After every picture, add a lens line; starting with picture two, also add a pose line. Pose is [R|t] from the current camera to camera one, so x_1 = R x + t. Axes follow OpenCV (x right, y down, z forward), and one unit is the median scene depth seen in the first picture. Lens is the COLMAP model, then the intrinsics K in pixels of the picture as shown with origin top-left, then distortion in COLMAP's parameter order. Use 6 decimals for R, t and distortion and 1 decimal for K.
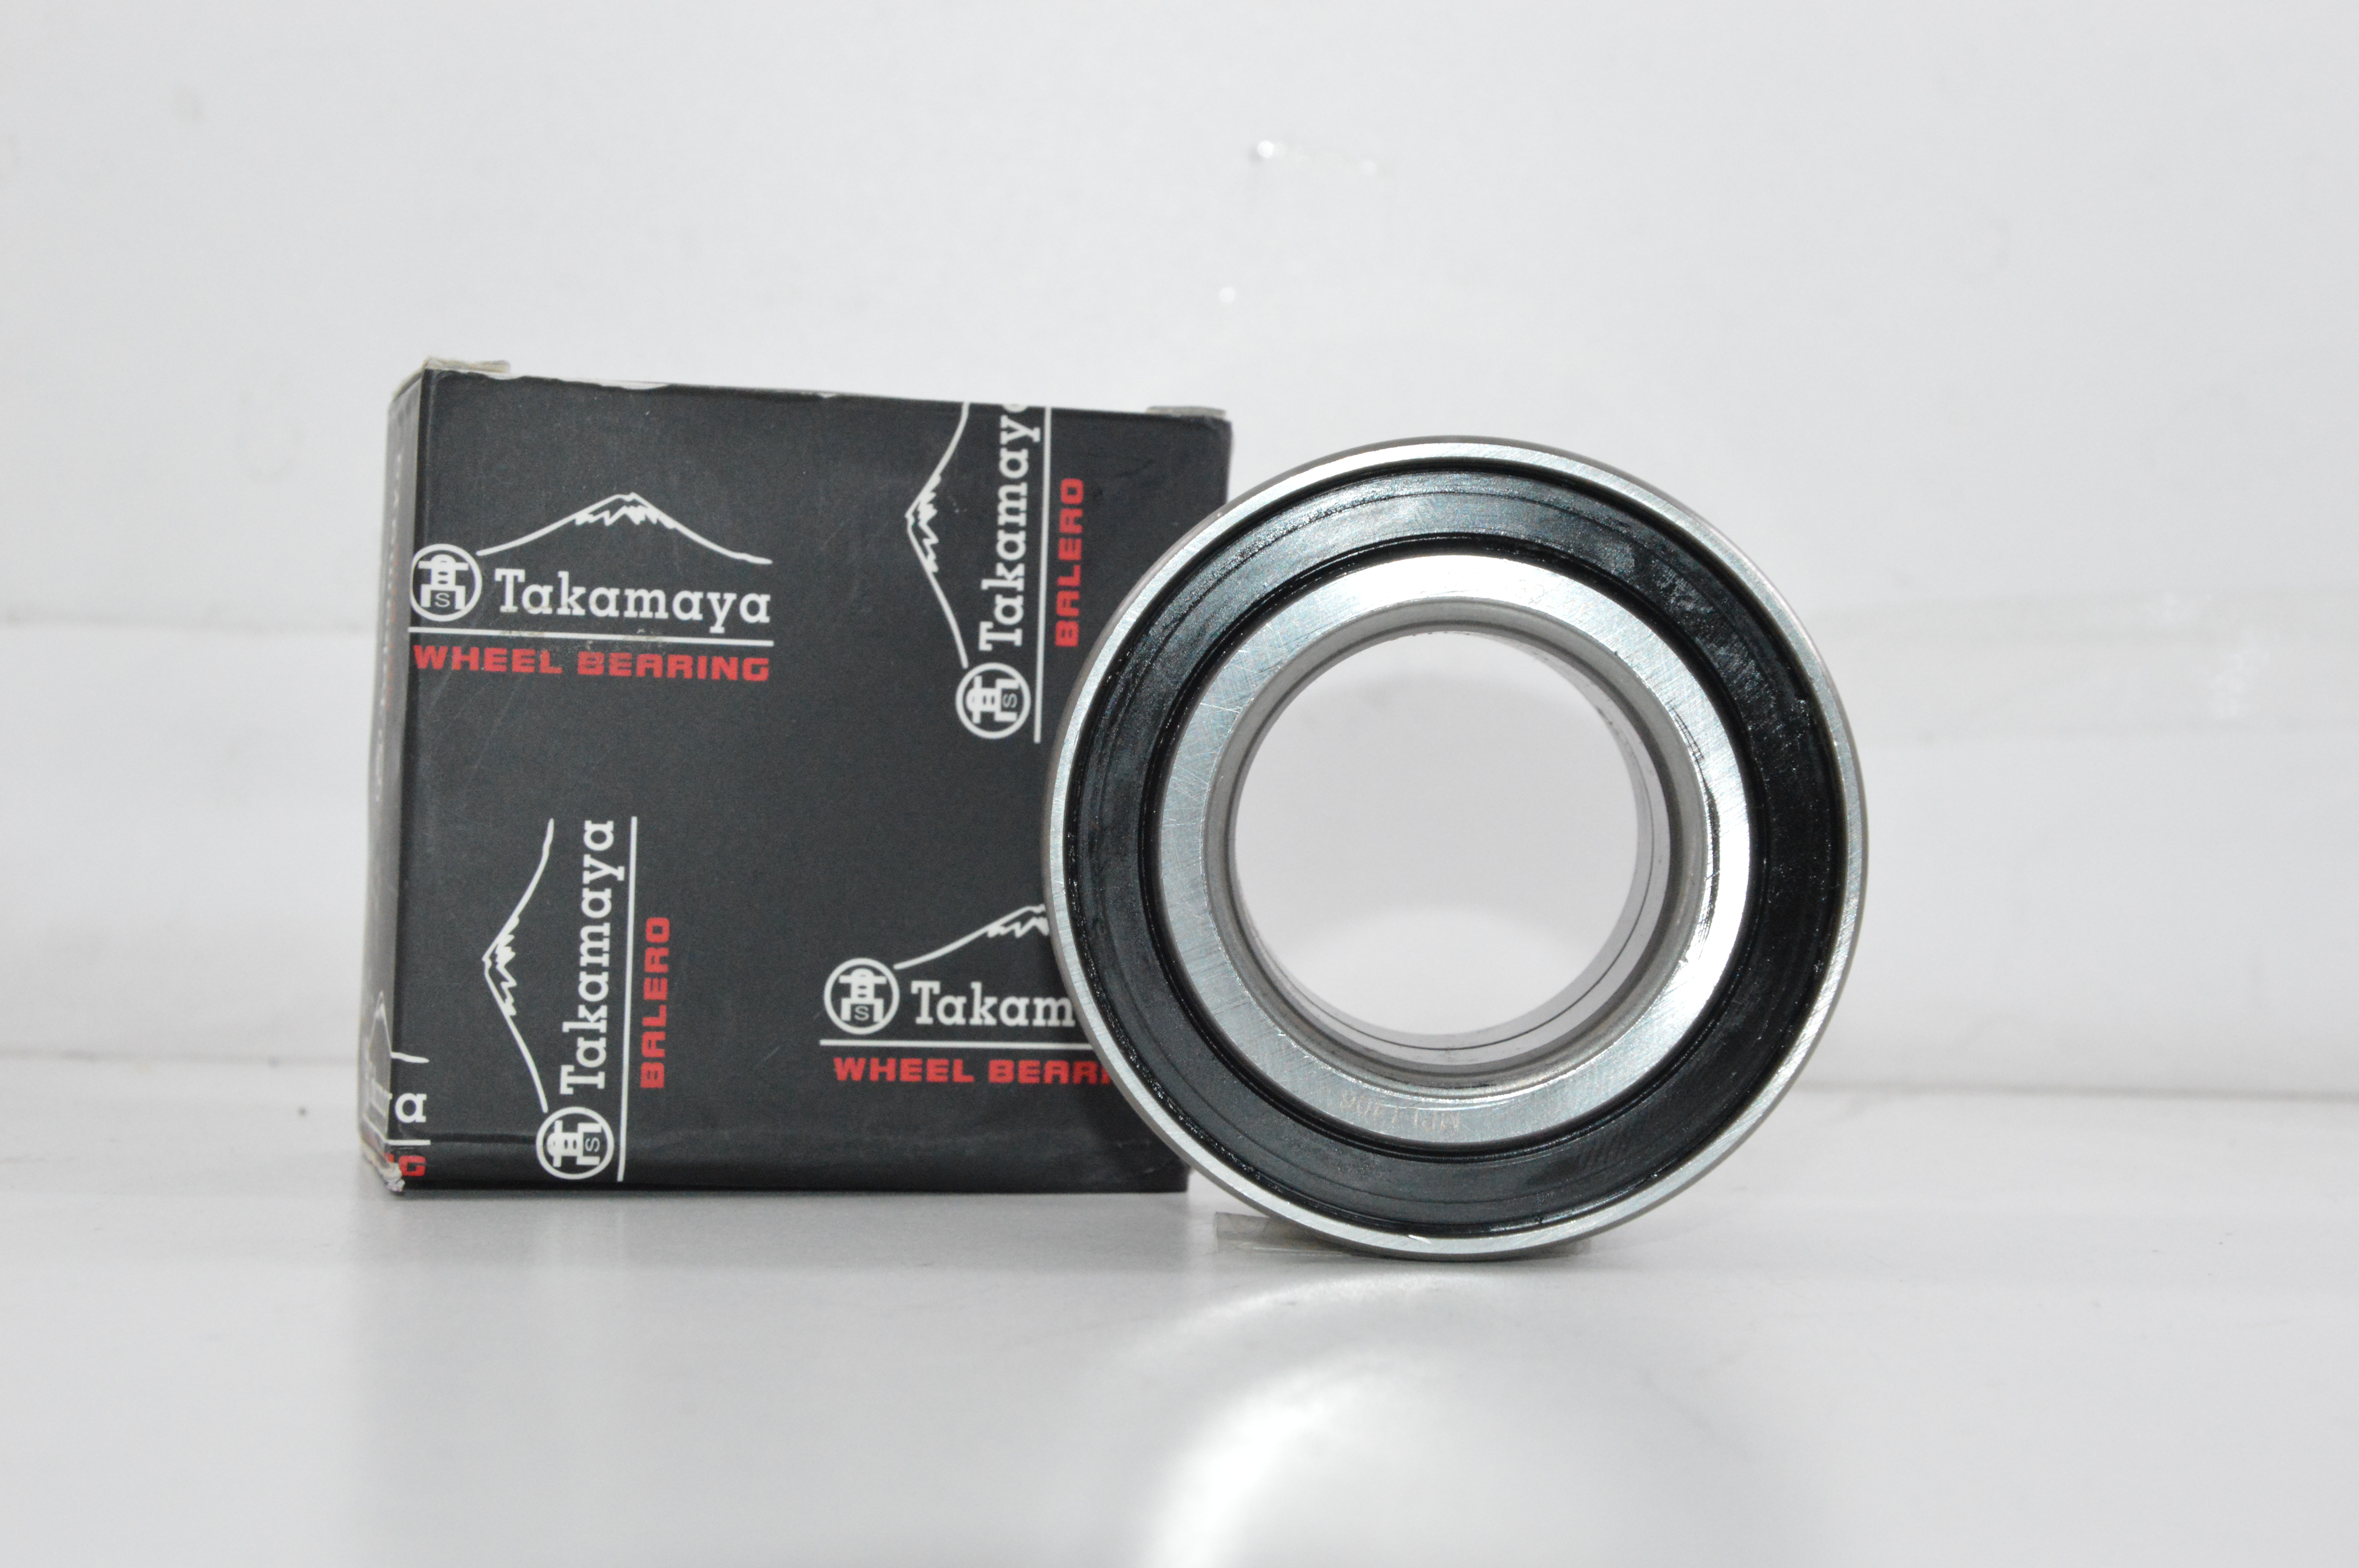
lens RADIAL K [[4965.0, 0, 1179.5], [0, 4965.0, 784.0], [0, 0, 1]] dist [0.248167, 0.174862]
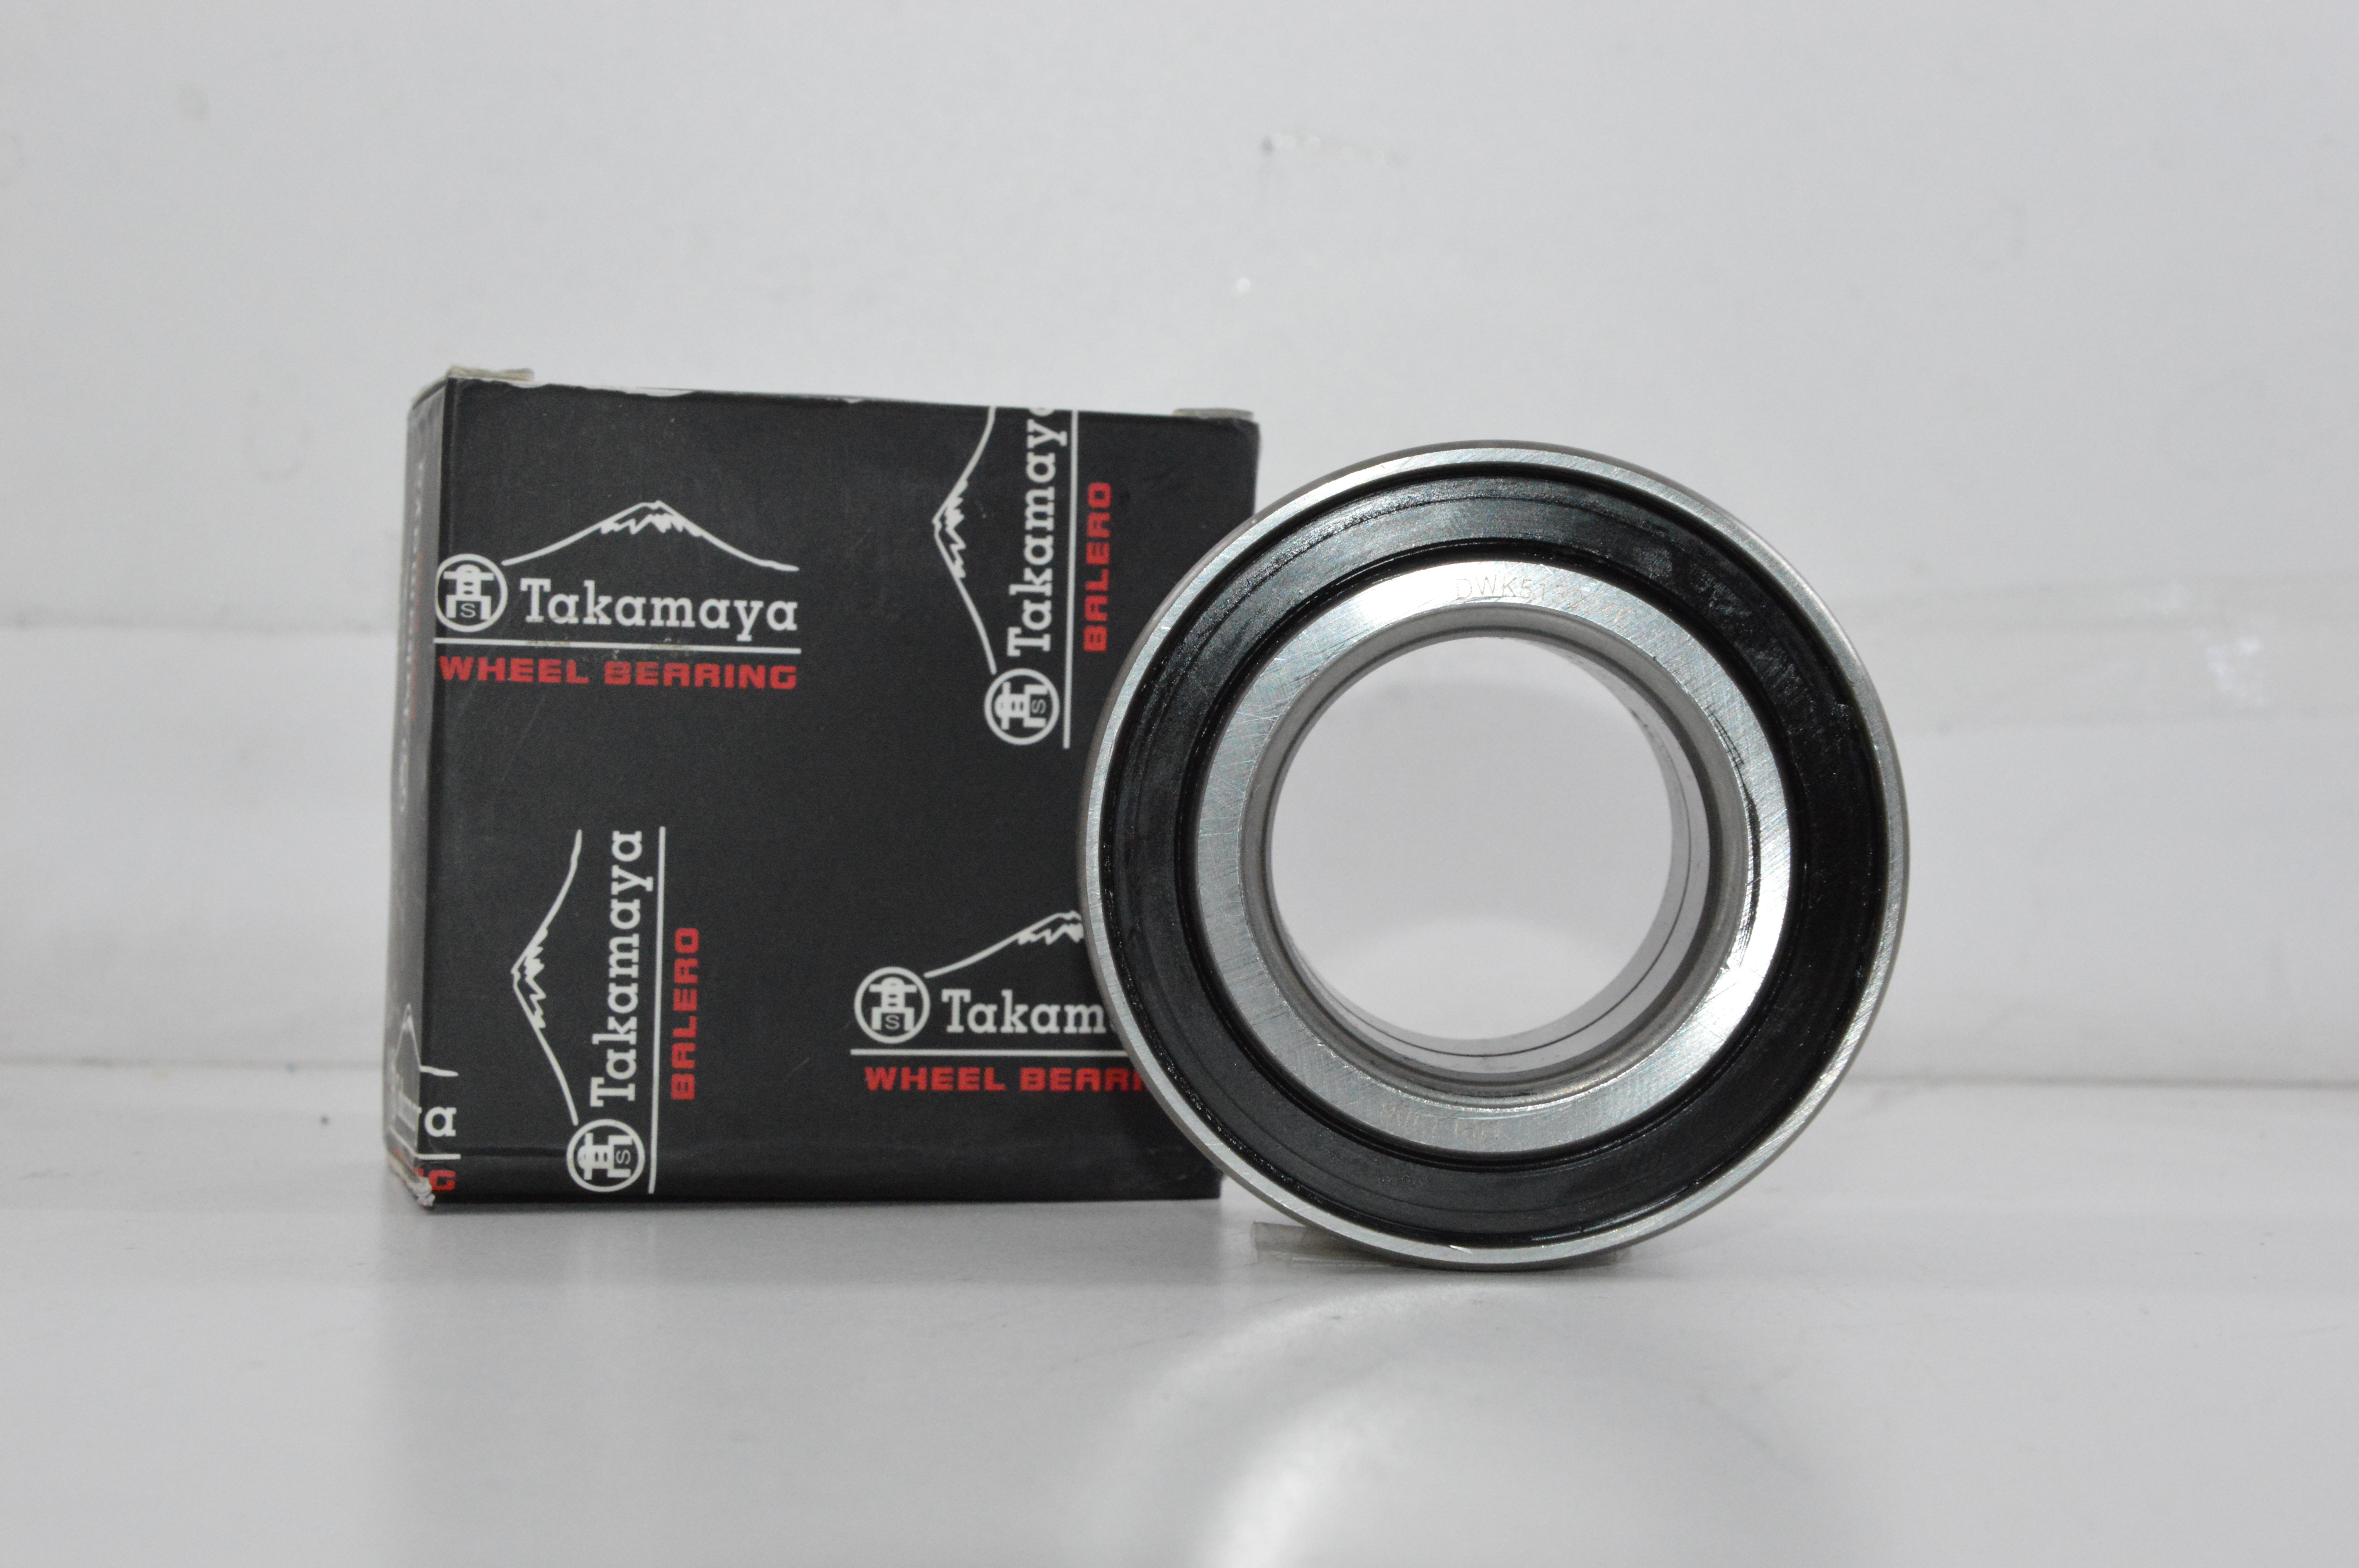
lens RADIAL K [[4965.0, 0, 1179.5], [0, 4965.0, 784.0], [0, 0, 1]] dist [0.248167, 0.174862]
pose [[0.999956, -0.007558, 0.005484, -0.011739], [0.007516, 0.999943, 0.007596, -0.008749], [-0.005541, -0.007554, 0.999956, 0.006369]]
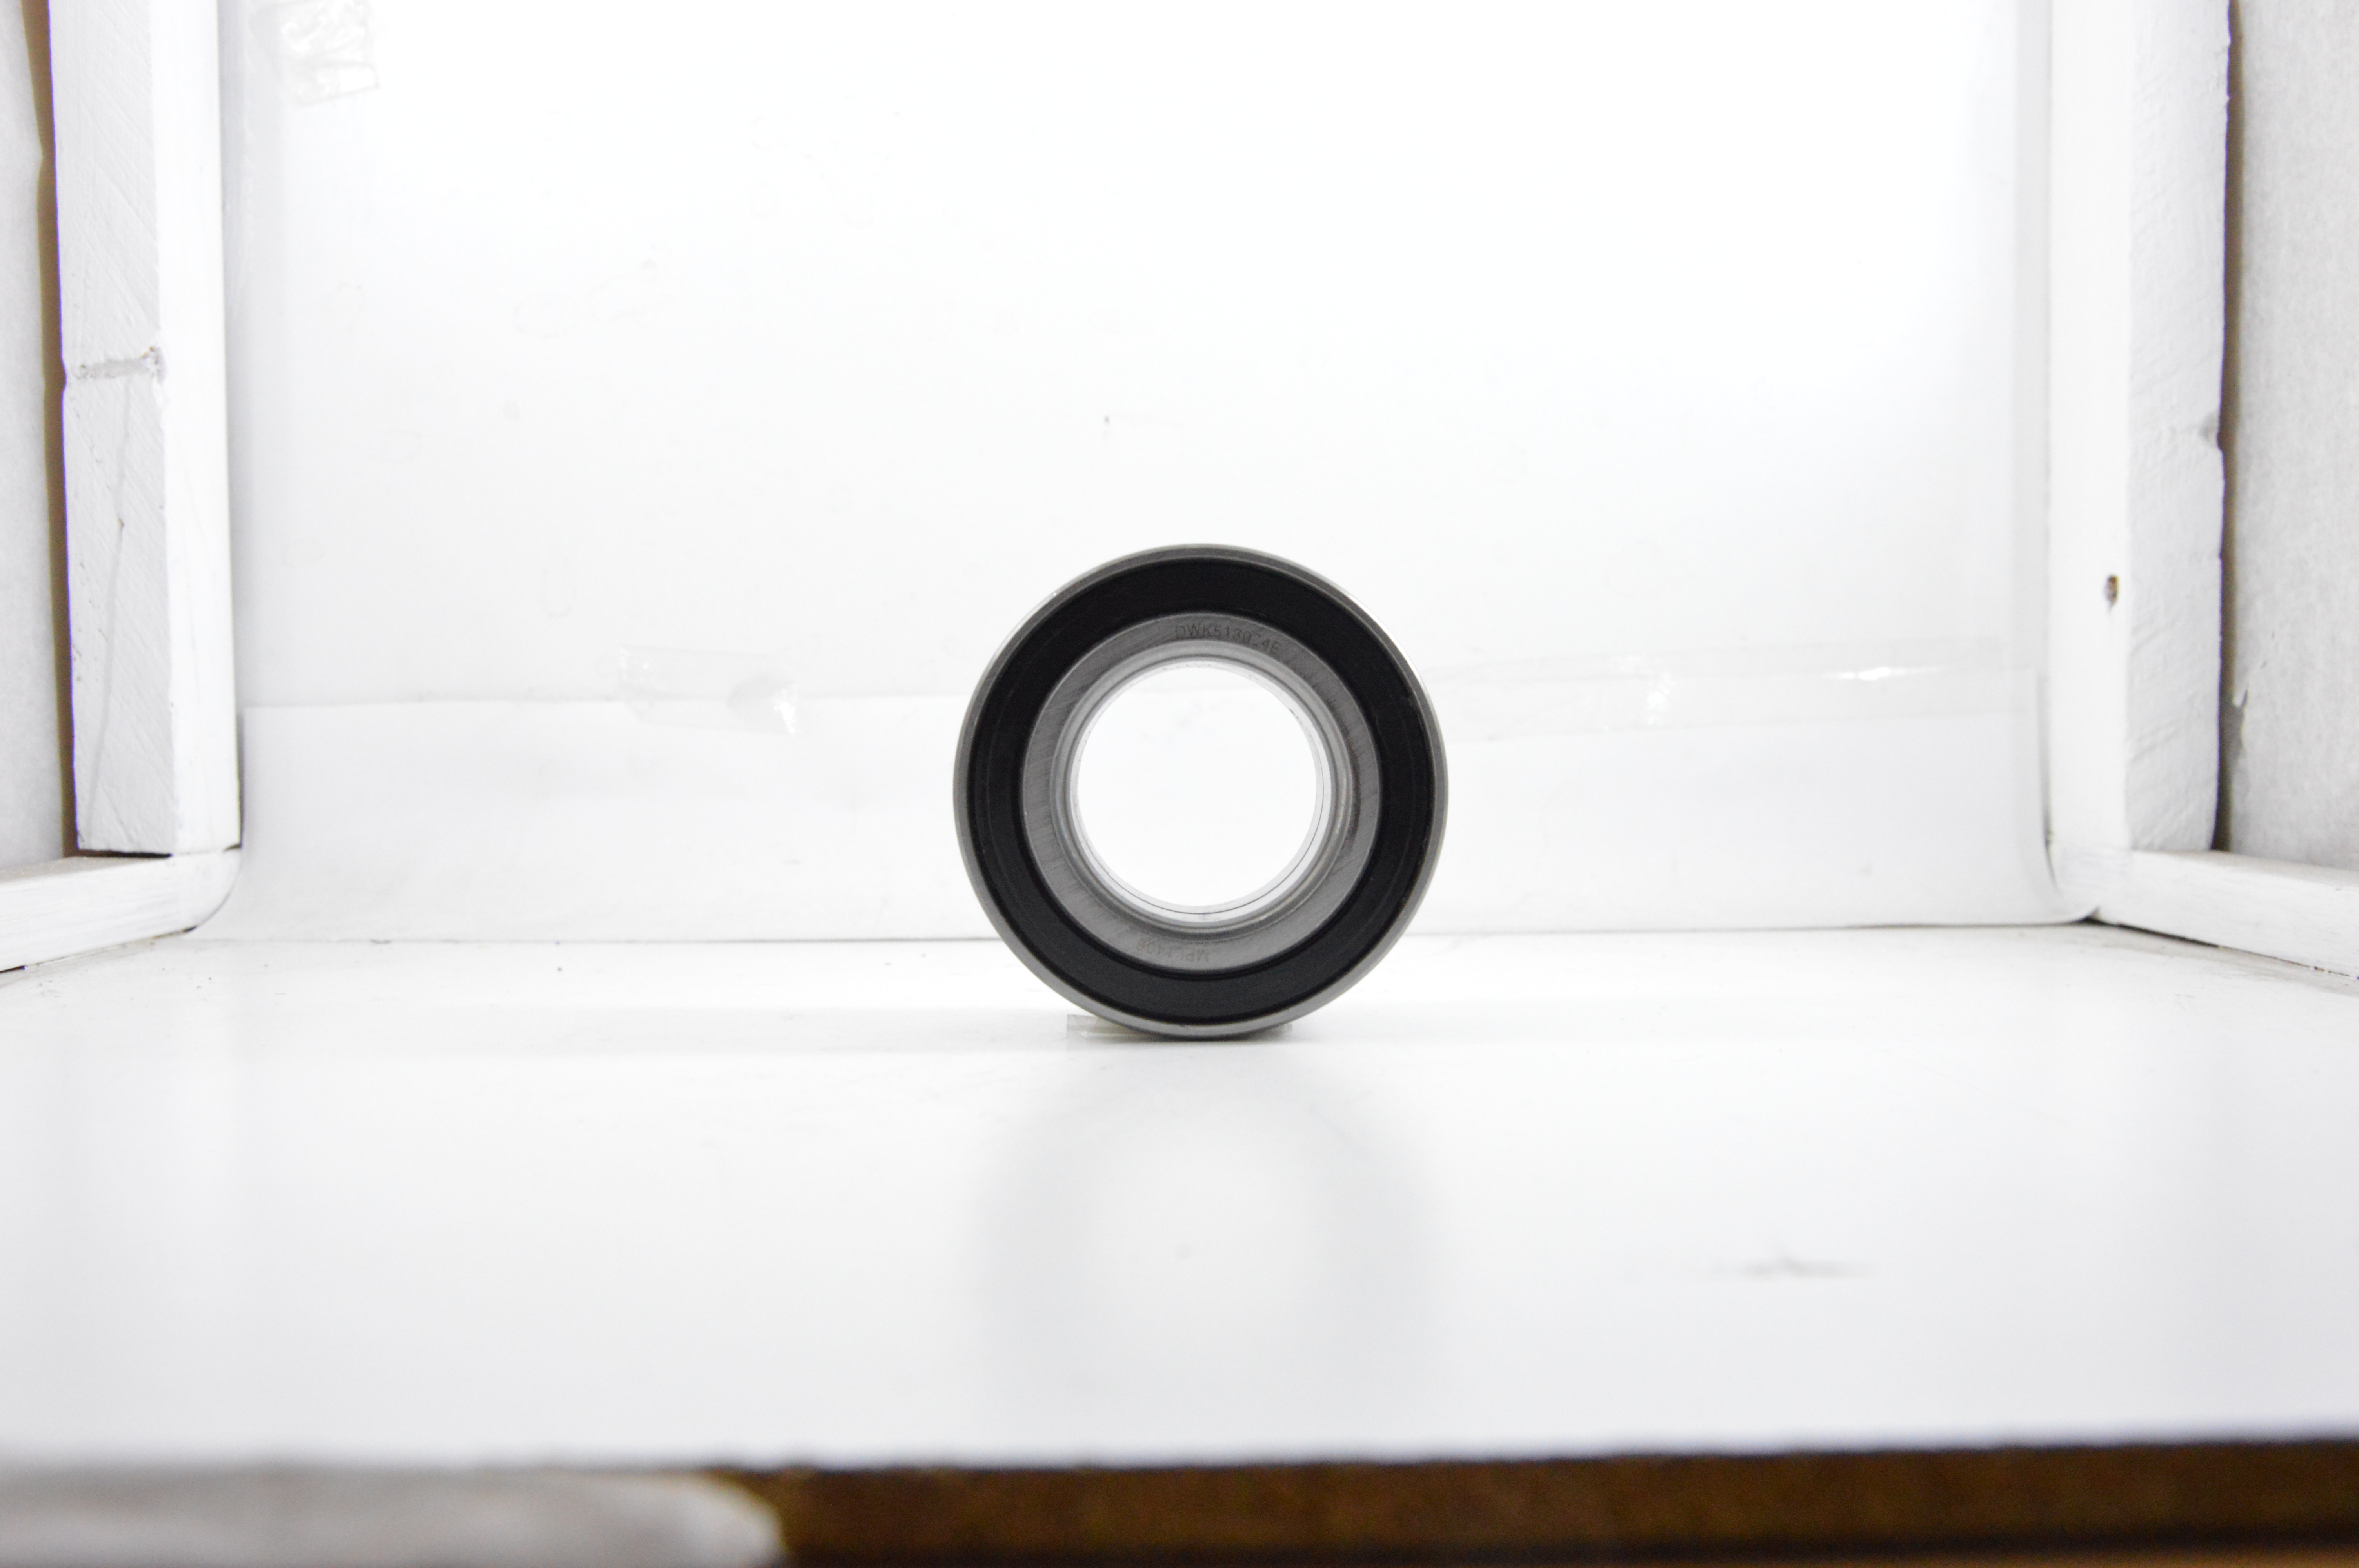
lens RADIAL K [[2421.3, 0, 1179.5], [0, 2421.3, 784.0], [0, 0, 1]] dist [-0.011626, -0.016216]
pose [[0.999564, -0.026133, 0.013711, 0.034631], [0.026261, 0.999613, -0.009209, 0.016540], [-0.013465, 0.009566, 0.999864, 0.179537]]
